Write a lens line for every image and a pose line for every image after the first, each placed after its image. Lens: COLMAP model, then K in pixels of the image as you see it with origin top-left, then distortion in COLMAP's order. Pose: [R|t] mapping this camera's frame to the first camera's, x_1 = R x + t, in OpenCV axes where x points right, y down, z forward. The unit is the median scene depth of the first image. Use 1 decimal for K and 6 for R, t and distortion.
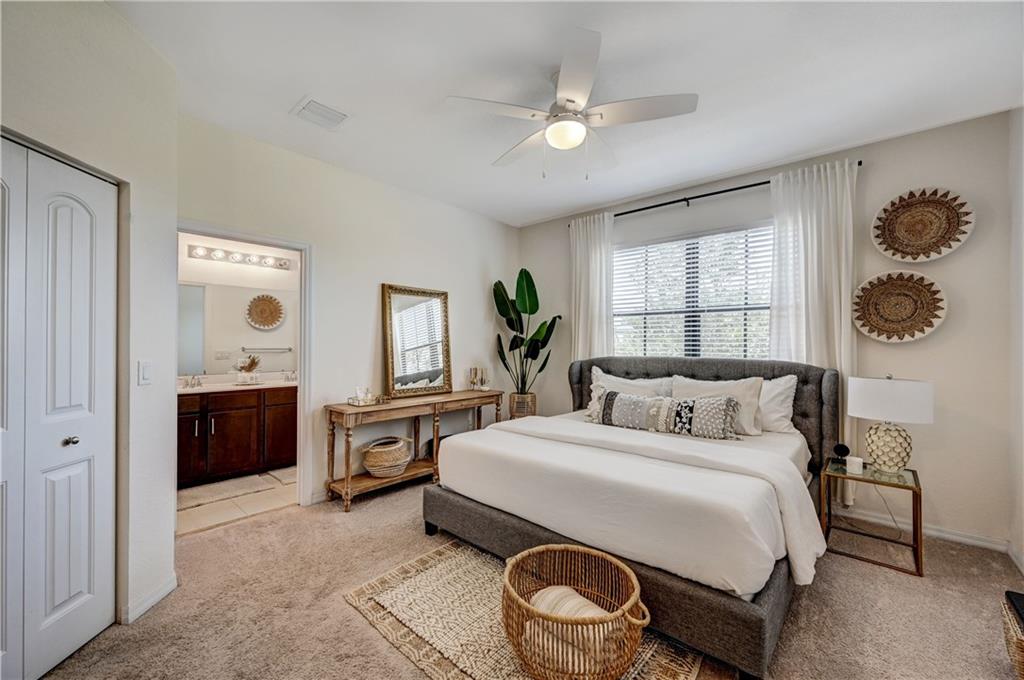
lens RADIAL K [[407.6, 0, 518.0], [0, 407.6, 337.4], [0, 0, 1]] dist [-0.000581, 0.000063]
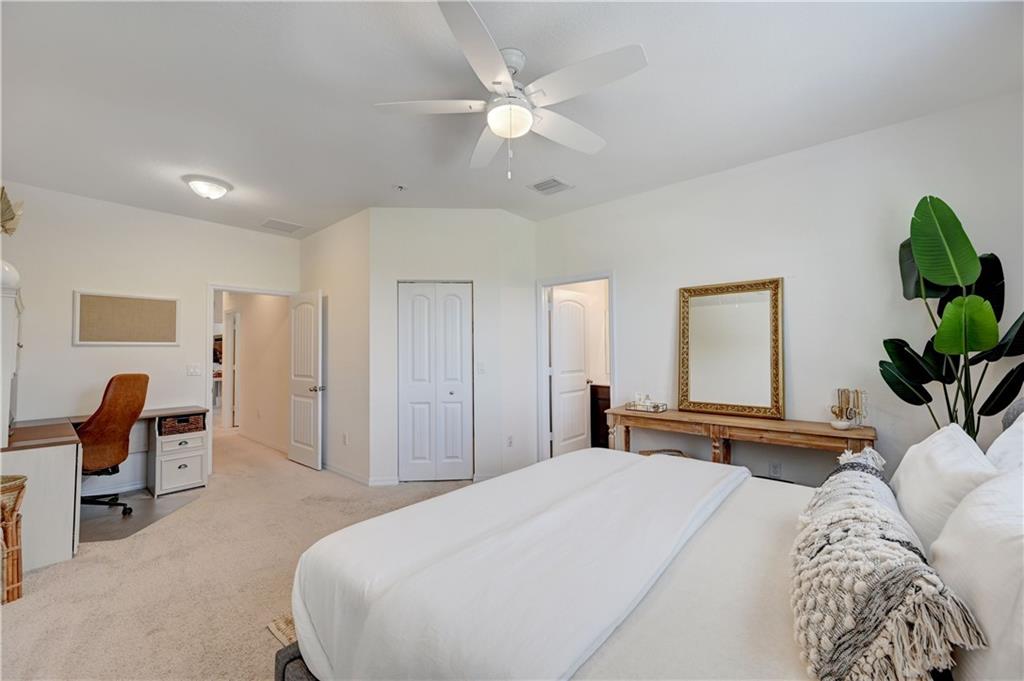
lens RADIAL K [[407.6, 0, 518.0], [0, 407.6, 337.9], [0, 0, 1]] dist [-0.000581, 0.000063]
pose [[0.001478, -0.035712, -0.999361, 0.613640], [0.026418, 0.999015, -0.035661, 0.007714], [0.999650, -0.026349, 0.002420, 0.613585]]
